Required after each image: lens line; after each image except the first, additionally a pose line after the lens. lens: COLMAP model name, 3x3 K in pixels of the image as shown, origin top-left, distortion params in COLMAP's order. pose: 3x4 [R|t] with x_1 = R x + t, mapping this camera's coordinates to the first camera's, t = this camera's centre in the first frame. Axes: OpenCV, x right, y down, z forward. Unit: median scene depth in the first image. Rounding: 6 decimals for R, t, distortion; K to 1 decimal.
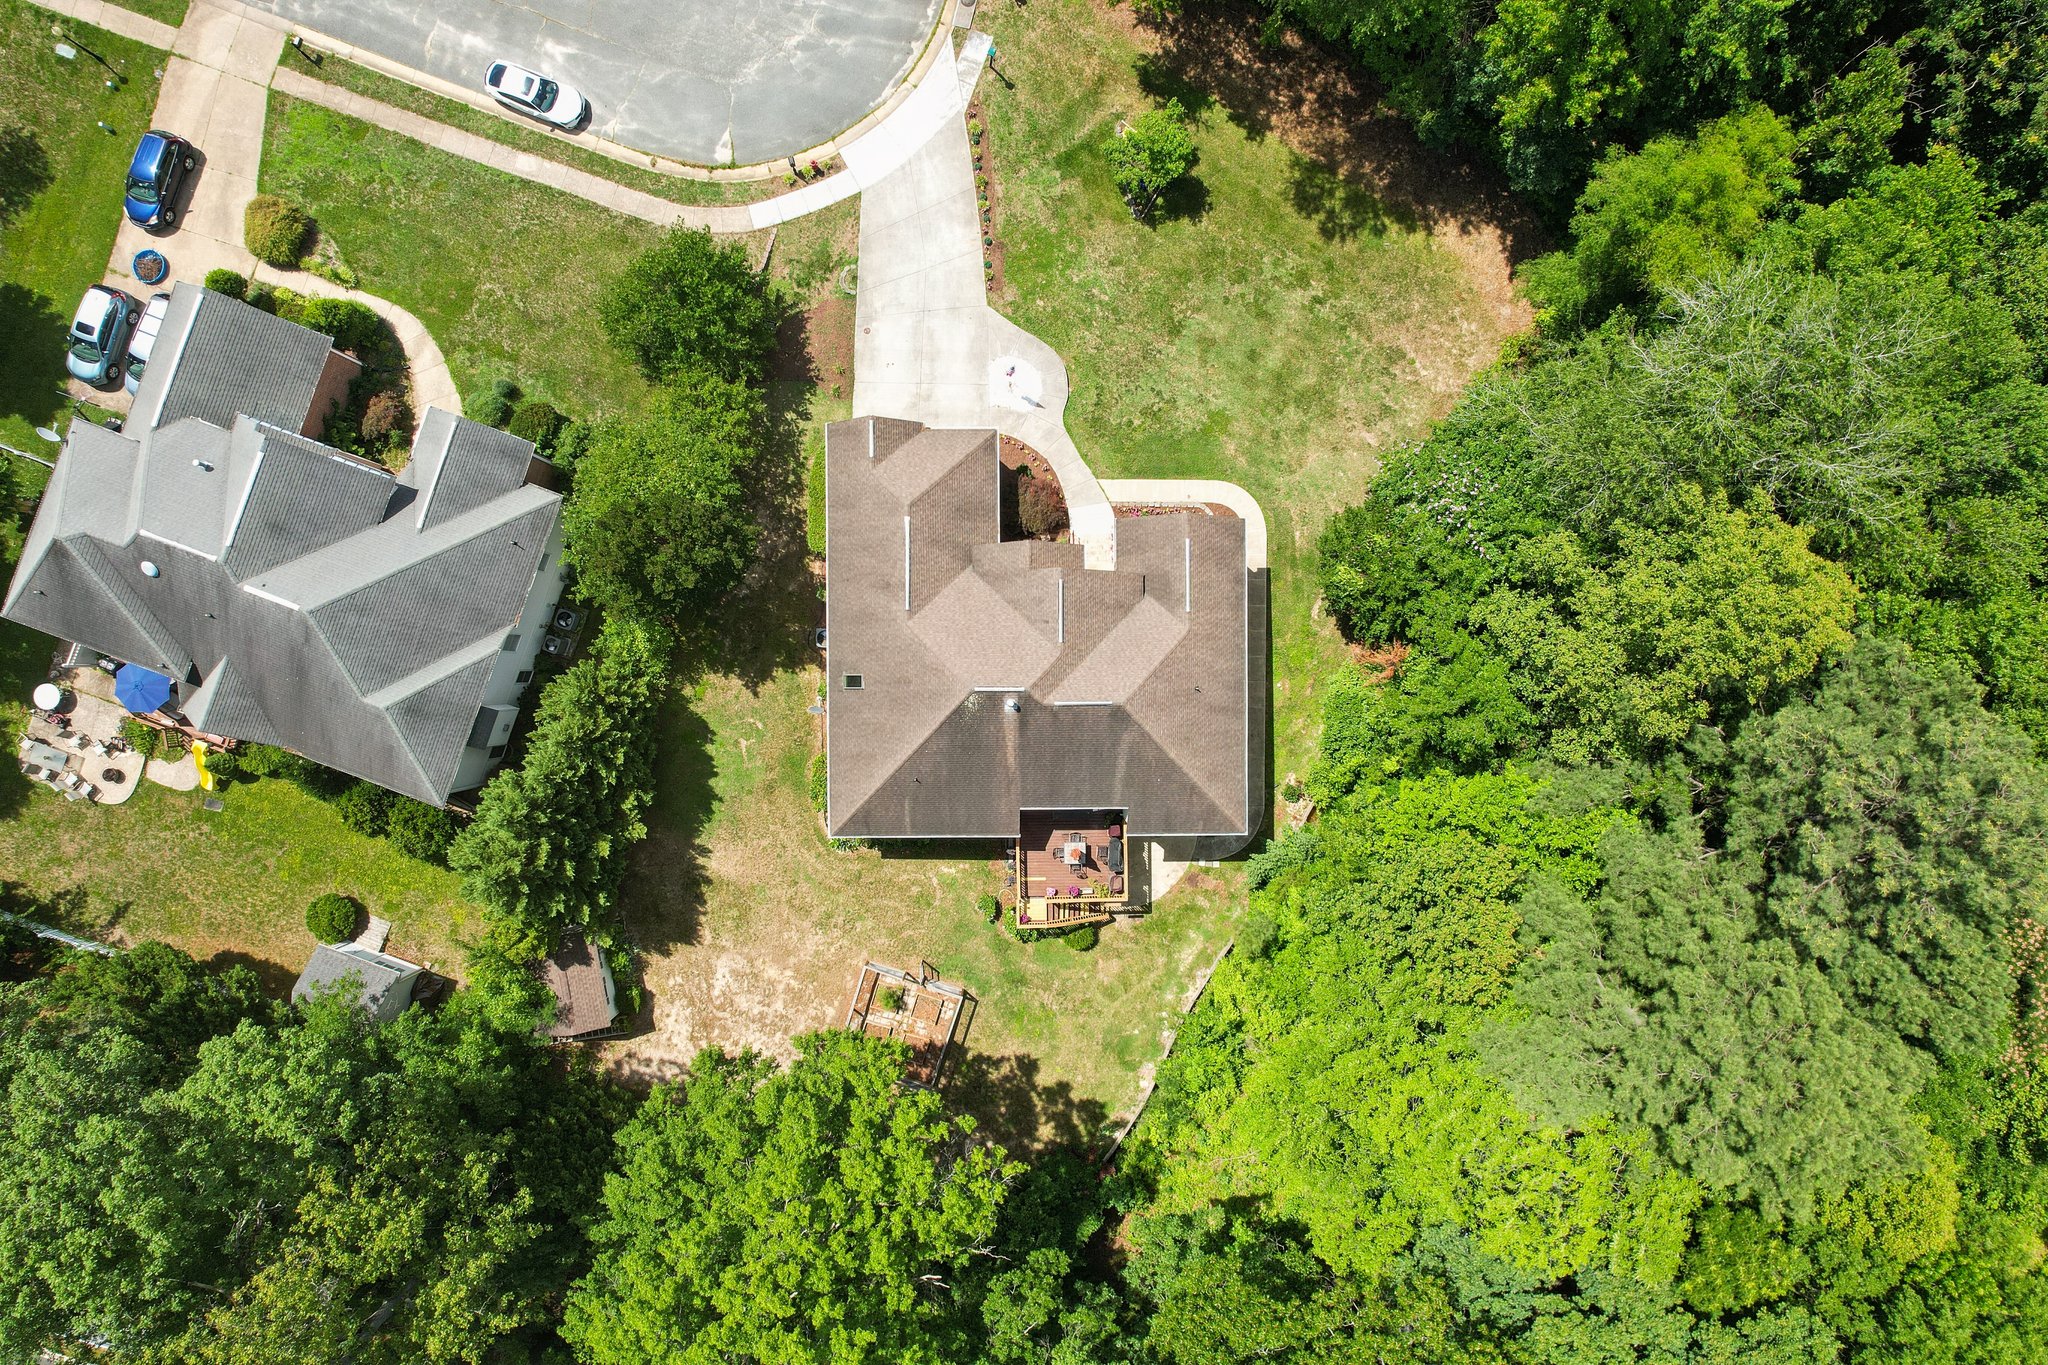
lens RADIAL K [[1319.6, 0, 1024.0], [0, 1319.6, 682.5], [0, 0, 1]] dist [-0.077395, 0.063610]
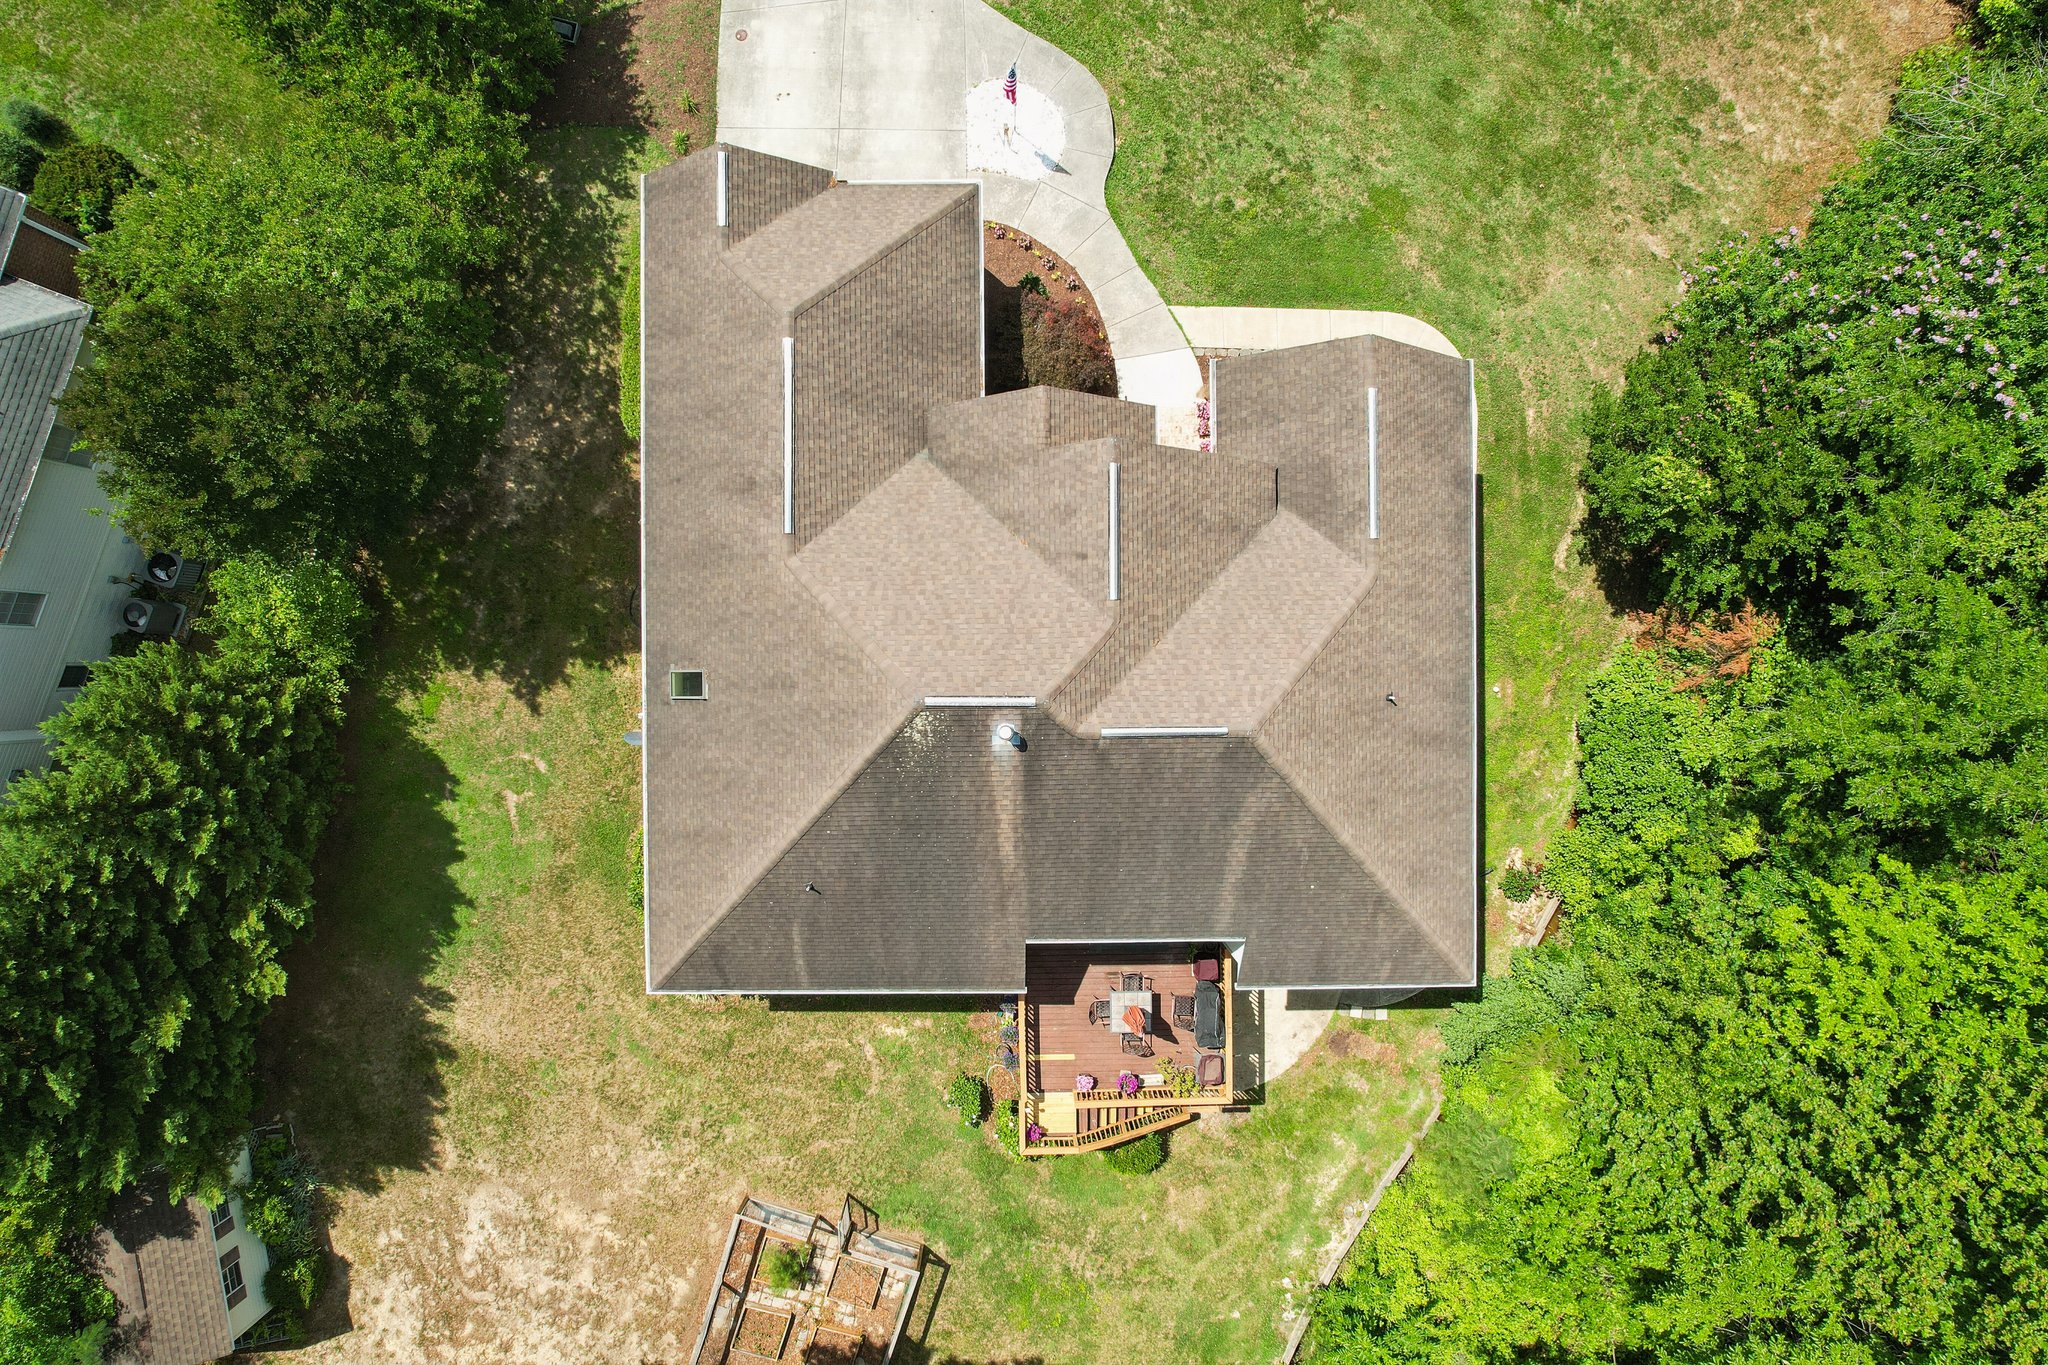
lens RADIAL K [[1319.6, 0, 1024.0], [0, 1319.6, 682.5], [0, 0, 1]] dist [-0.077395, 0.063610]
pose [[0.999994, -0.001652, -0.003084, -0.001886], [0.001651, 0.999998, -0.000598, -0.000924], [0.003085, 0.000593, 0.999995, 0.467354]]
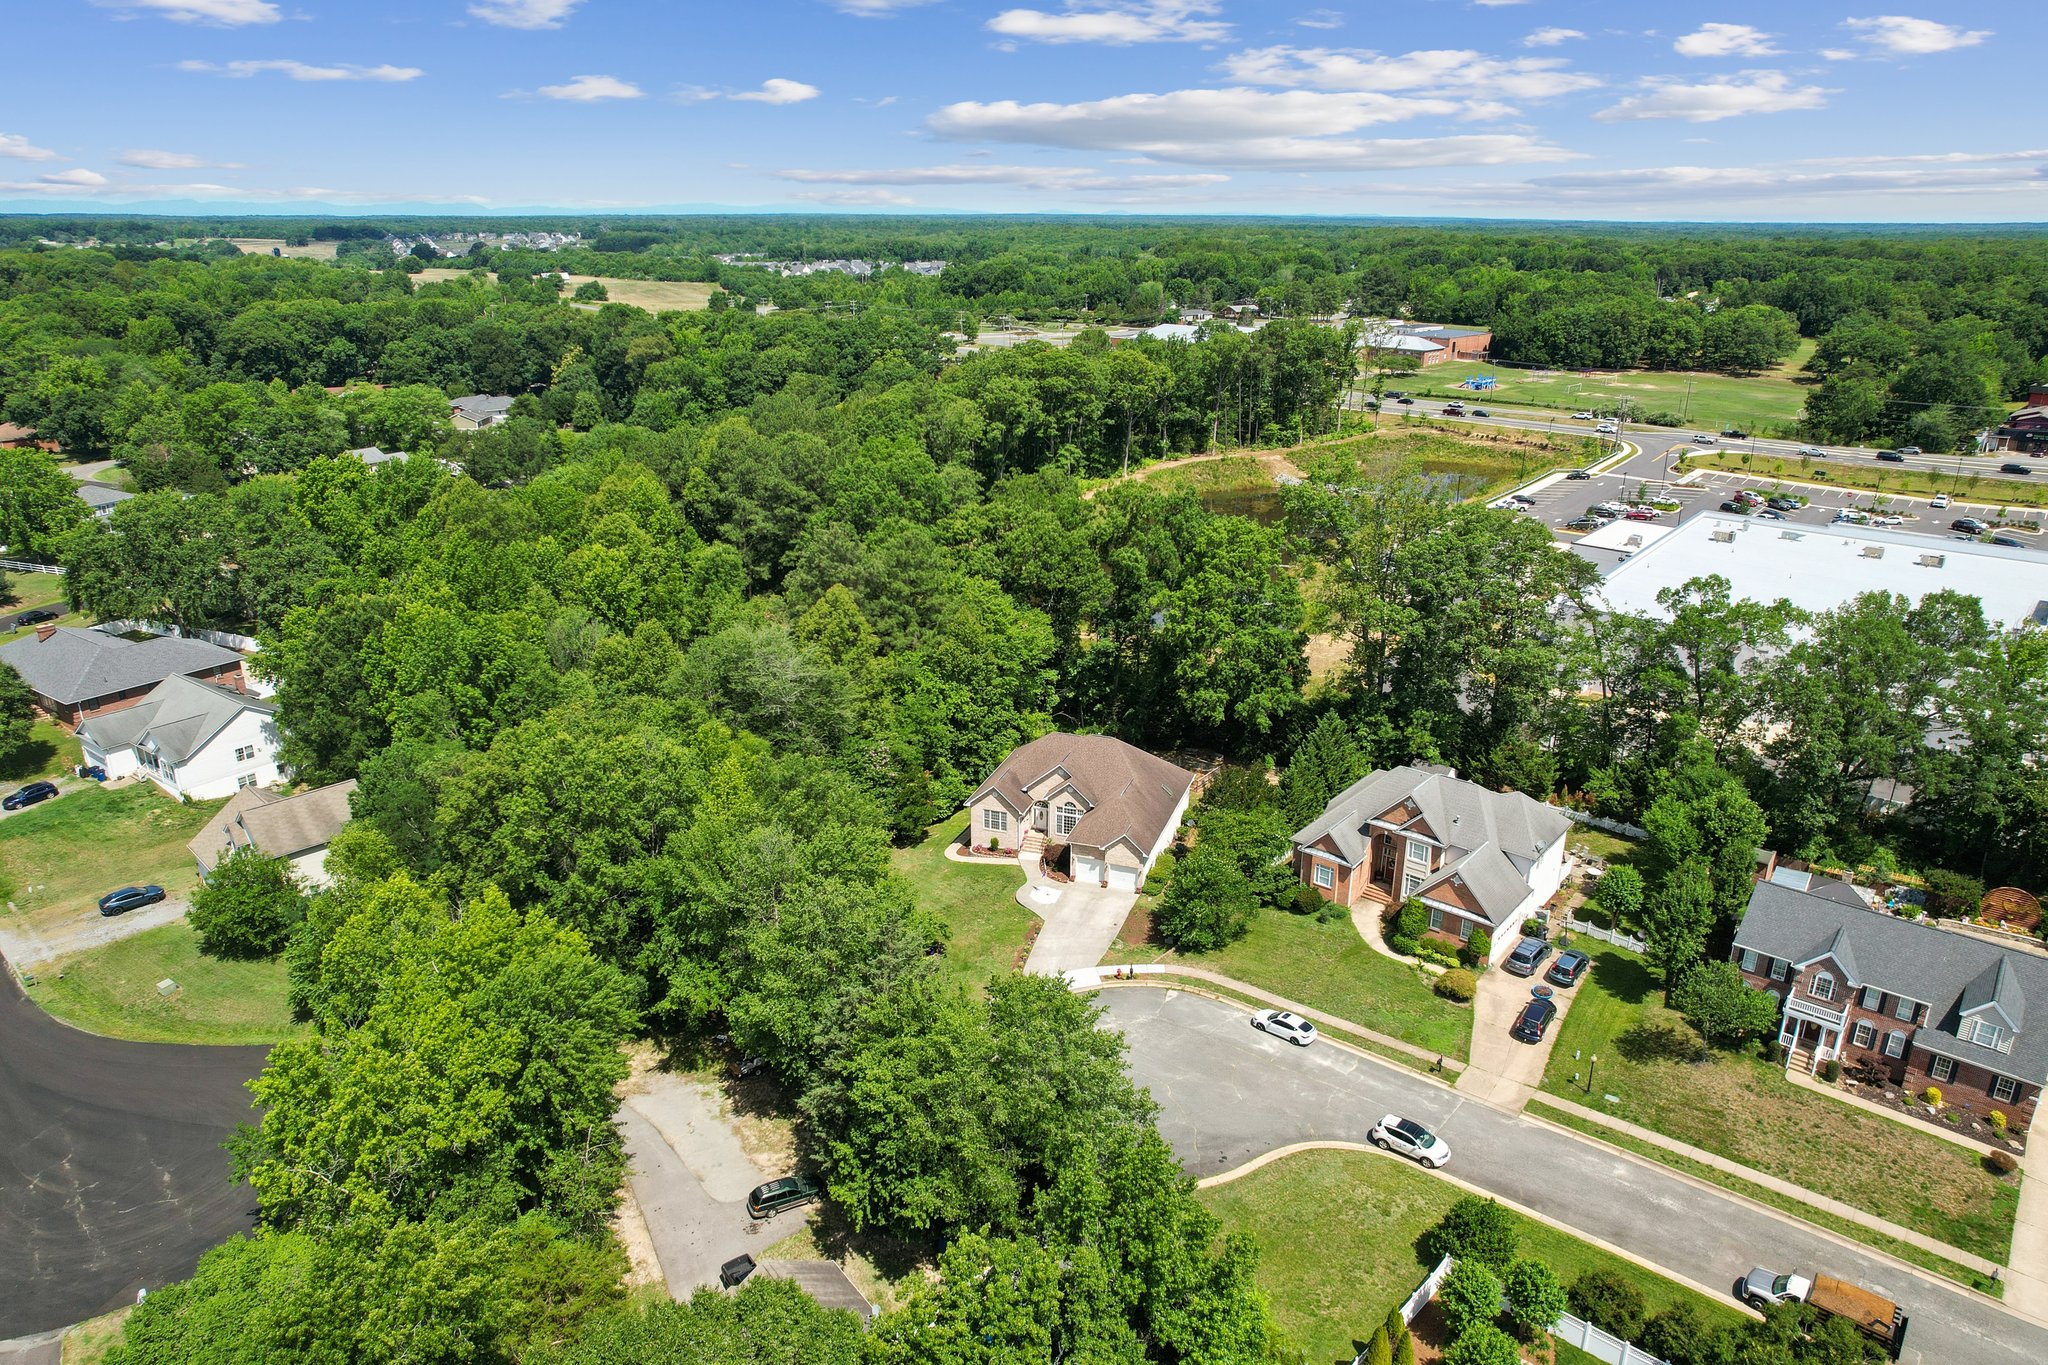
lens RADIAL K [[1319.6, 0, 1024.0], [0, 1319.6, 682.5], [0, 0, 1]] dist [-0.077395, 0.063610]
pose [[-0.939143, -0.127988, 0.318793, -0.519127], [0.343308, -0.316642, 0.884238, -1.746567], [-0.012228, 0.939871, 0.341311, 0.106300]]
